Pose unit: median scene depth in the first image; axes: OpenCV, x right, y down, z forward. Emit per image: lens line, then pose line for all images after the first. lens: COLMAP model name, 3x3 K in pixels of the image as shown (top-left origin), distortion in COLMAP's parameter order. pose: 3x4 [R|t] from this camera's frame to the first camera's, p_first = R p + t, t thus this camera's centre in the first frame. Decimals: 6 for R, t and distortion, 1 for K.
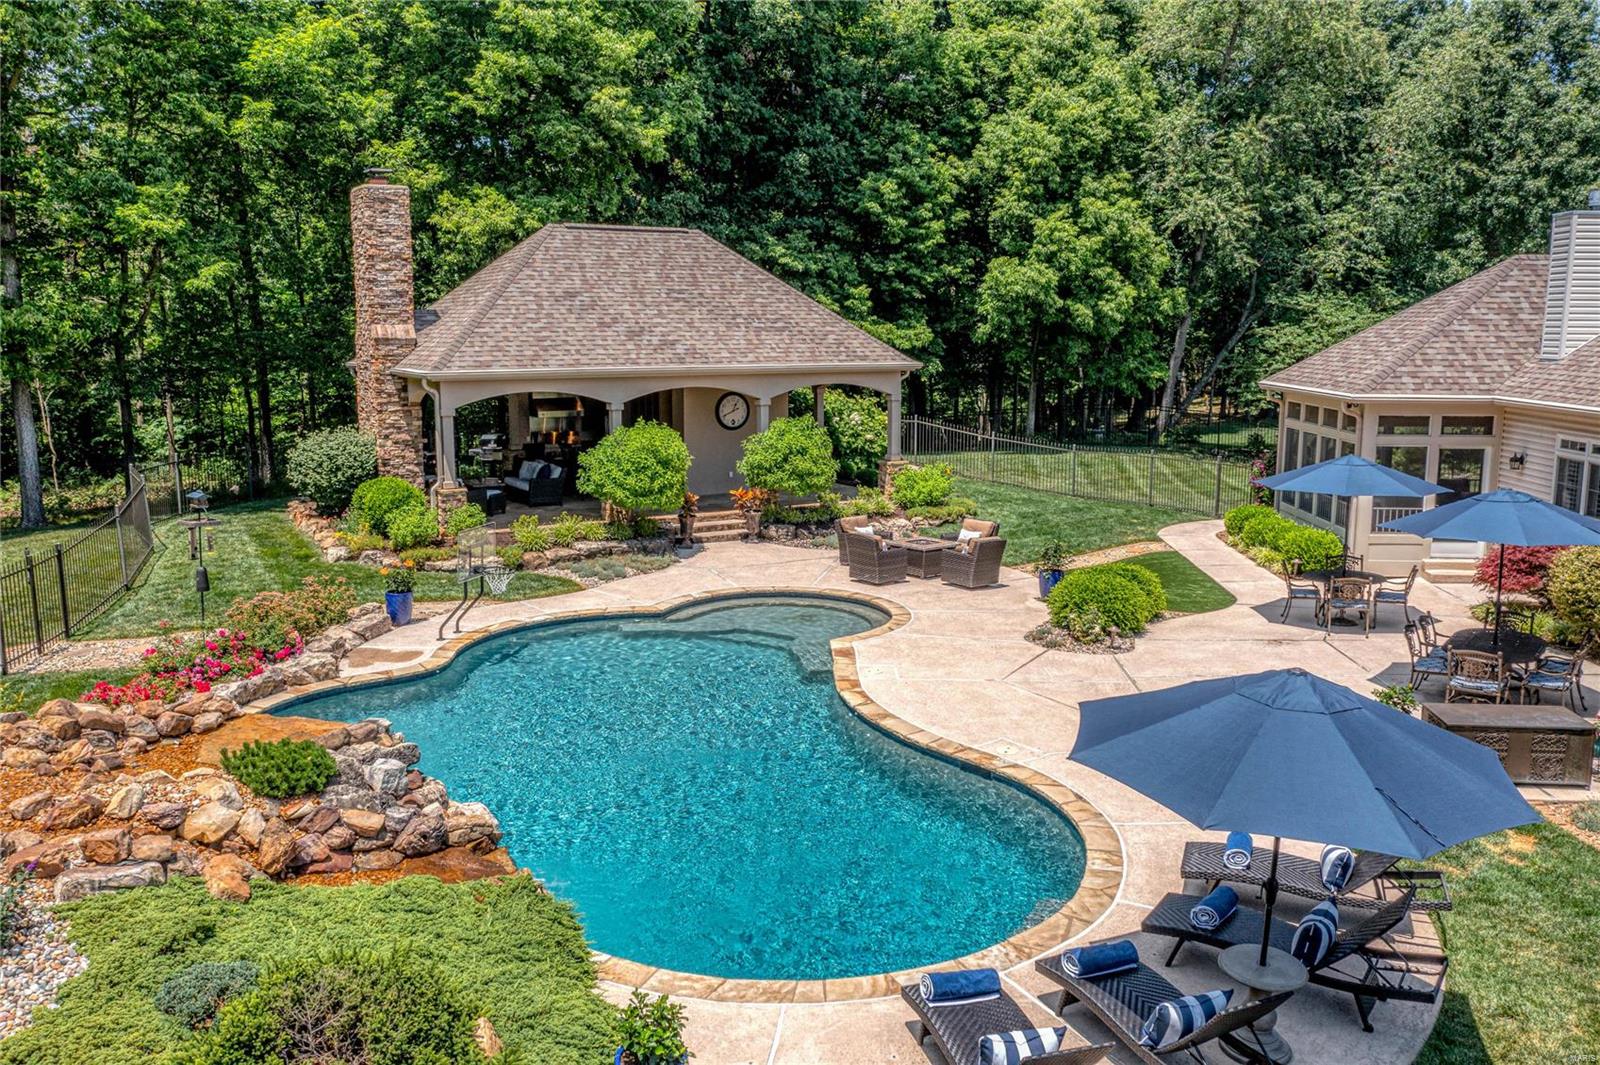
lens RADIAL K [[1266.9, 0, 800.0], [0, 1266.9, 532.5], [0, 0, 1]] dist [-0.001200, 0.003270]
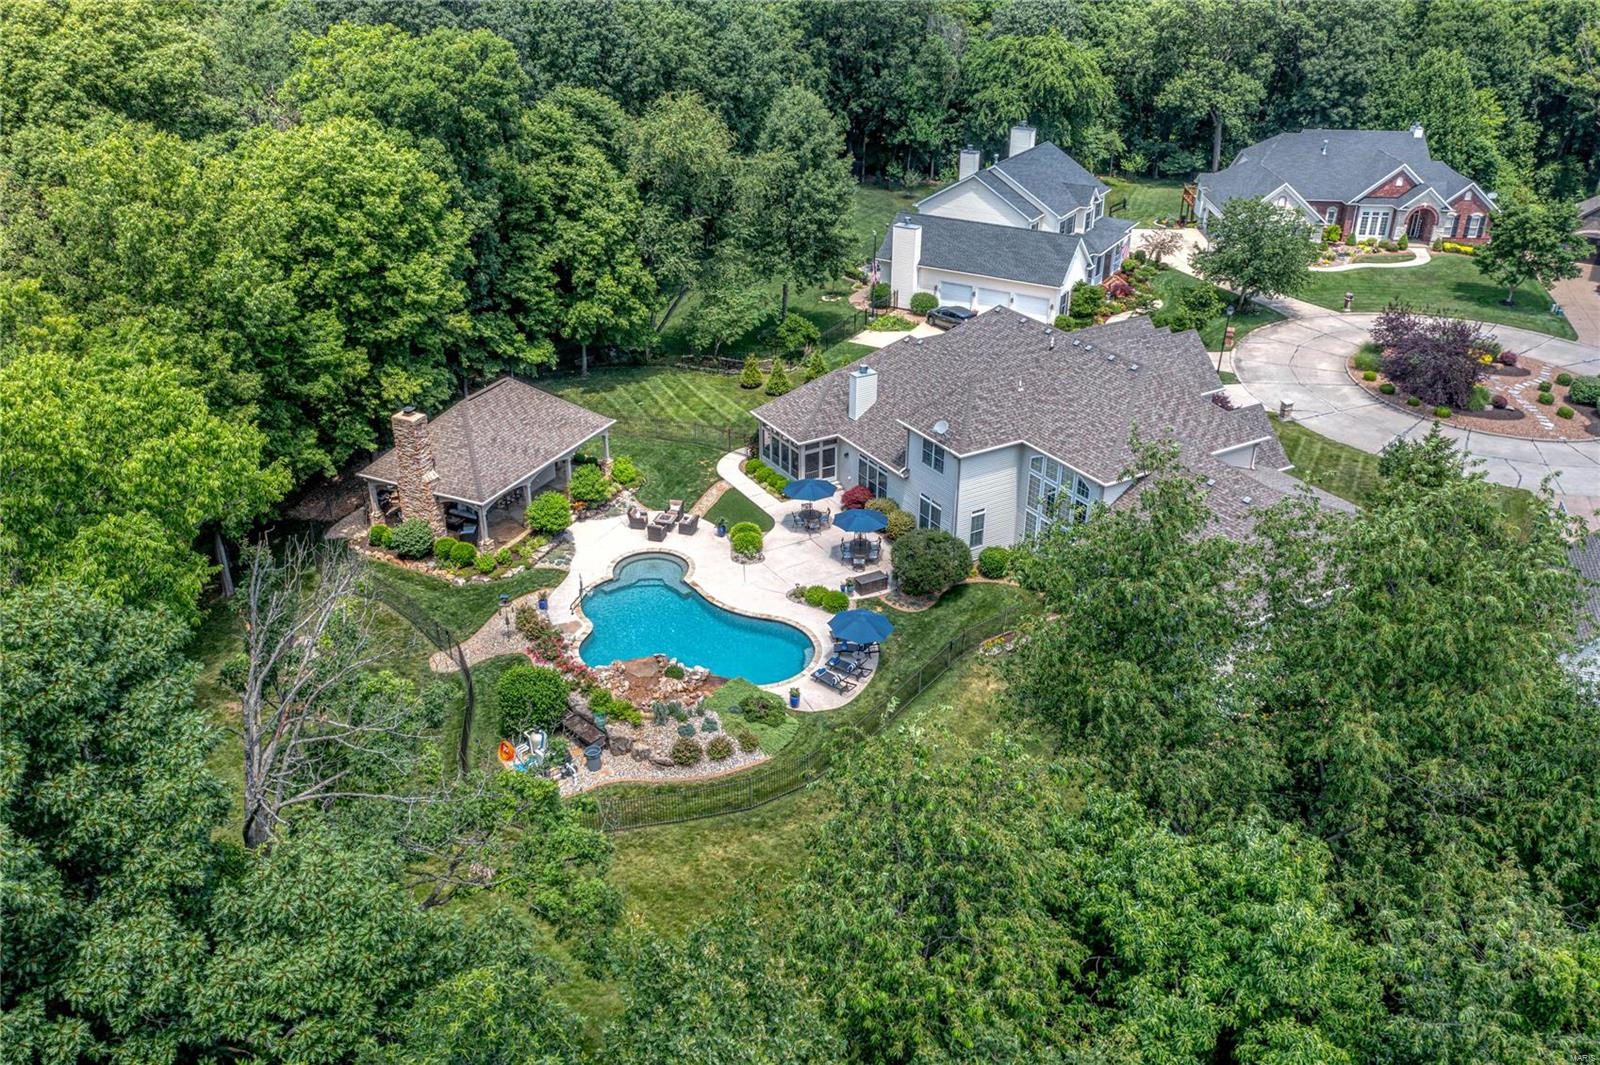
lens RADIAL K [[1327.0, 0, 800.0], [0, 1327.0, 532.5], [0, 0, 1]] dist [0.008368, 0.003854]
pose [[0.831712, -0.250935, 0.495265, -0.644995], [0.082718, 0.938084, 0.336386, -0.538024], [-0.549011, -0.238809, 0.800973, -0.861789]]
